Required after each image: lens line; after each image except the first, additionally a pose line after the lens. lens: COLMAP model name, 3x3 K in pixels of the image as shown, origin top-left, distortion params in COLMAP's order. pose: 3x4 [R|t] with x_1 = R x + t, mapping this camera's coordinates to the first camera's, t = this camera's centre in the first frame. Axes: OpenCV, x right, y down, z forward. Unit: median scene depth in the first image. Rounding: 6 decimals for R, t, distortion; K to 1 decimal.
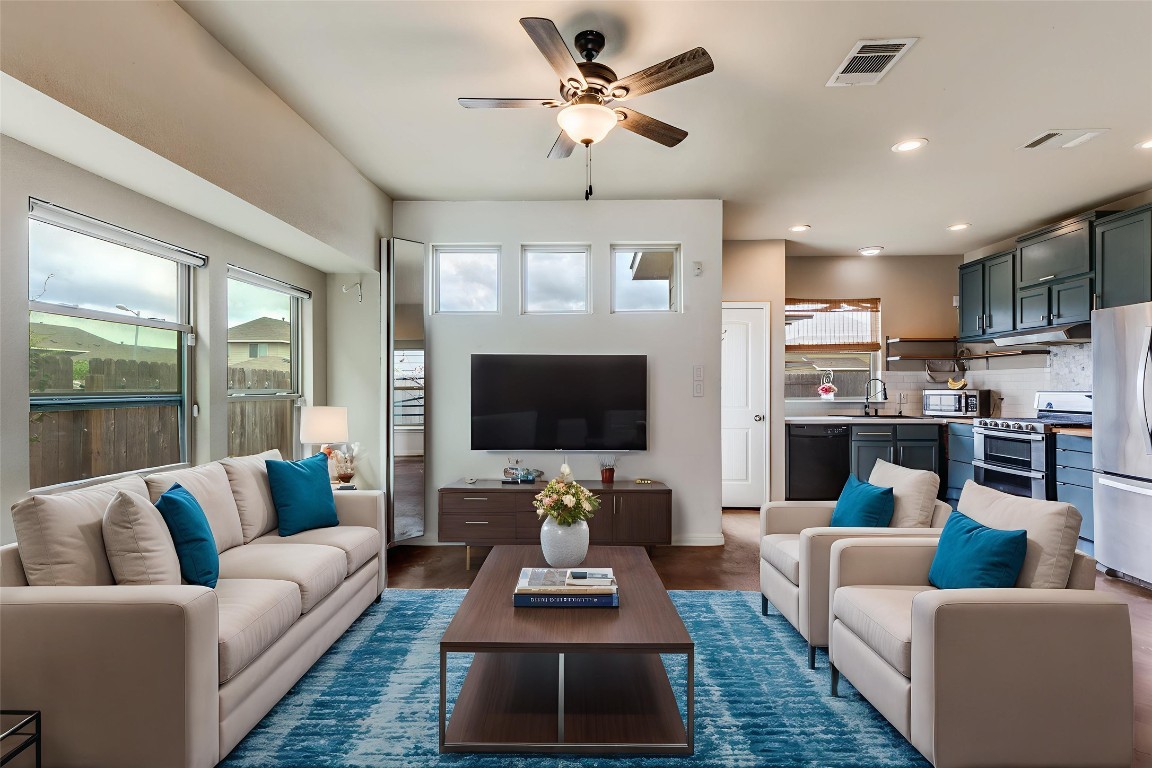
lens RADIAL K [[519.2, 0, 583.4], [0, 519.2, 384.6], [0, 0, 1]] dist [-0.001013, -0.000248]
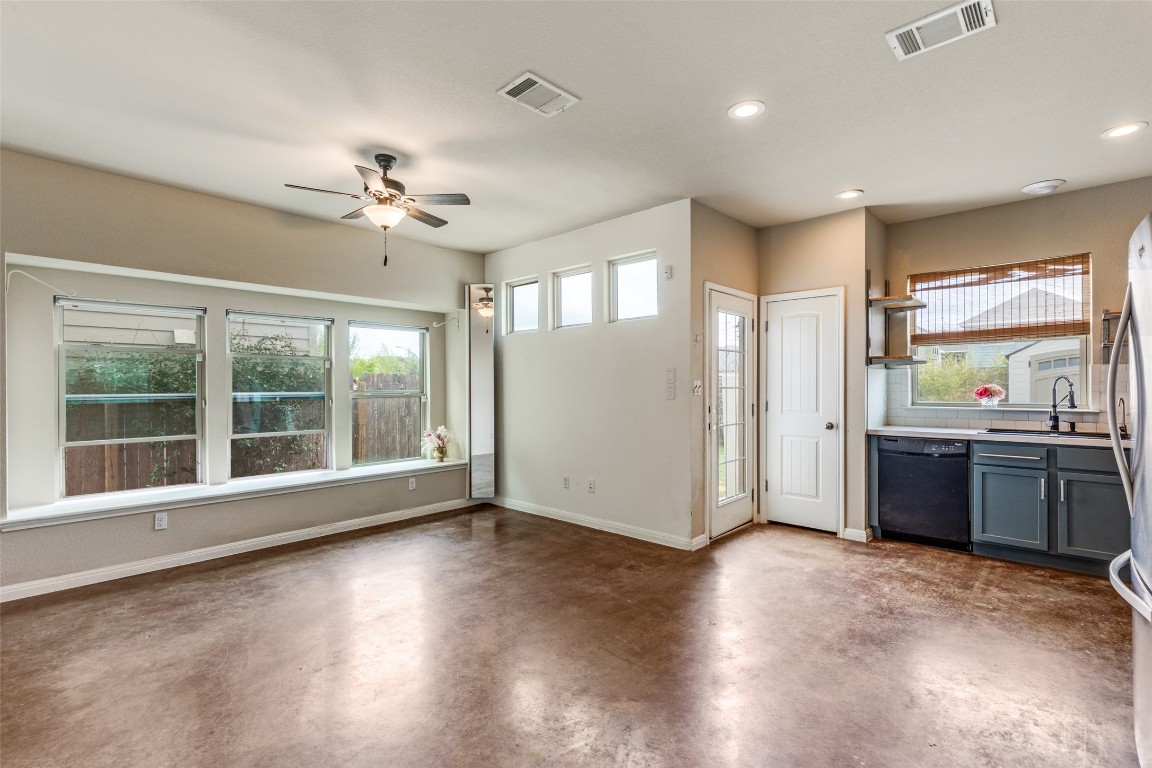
lens RADIAL K [[527.8, 0, 584.9], [0, 527.8, 388.2], [0, 0, 1]] dist [0.003790, 0.000459]
pose [[0.744568, 0.001596, -0.667544, 0.601306], [0.005349, 0.999951, 0.008357, -0.006057], [0.667525, -0.009793, 0.744523, 0.091226]]
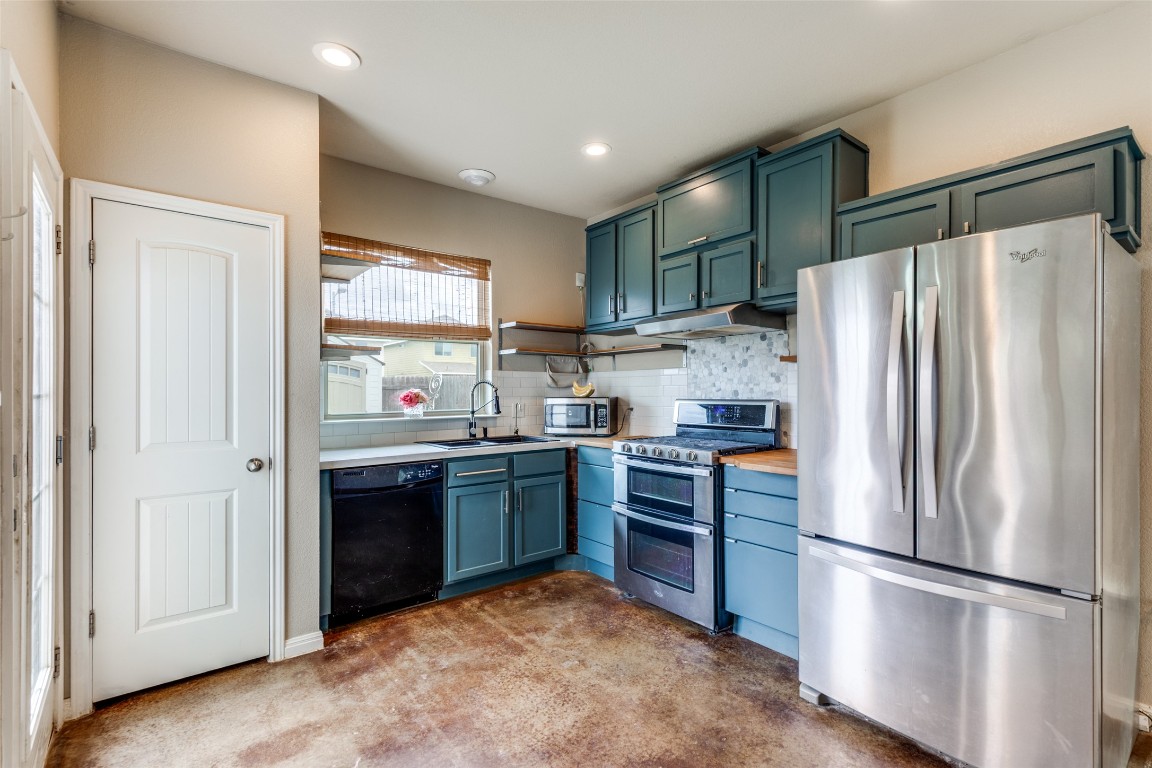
lens RADIAL K [[531.2, 0, 583.1], [0, 531.2, 391.9], [0, 0, 1]] dist [0.002693, -0.000260]
pose [[0.771518, -0.004097, 0.636194, 0.255537], [0.000575, 0.999983, 0.005742, -0.002301], [-0.636207, -0.004064, 0.771508, 0.443469]]
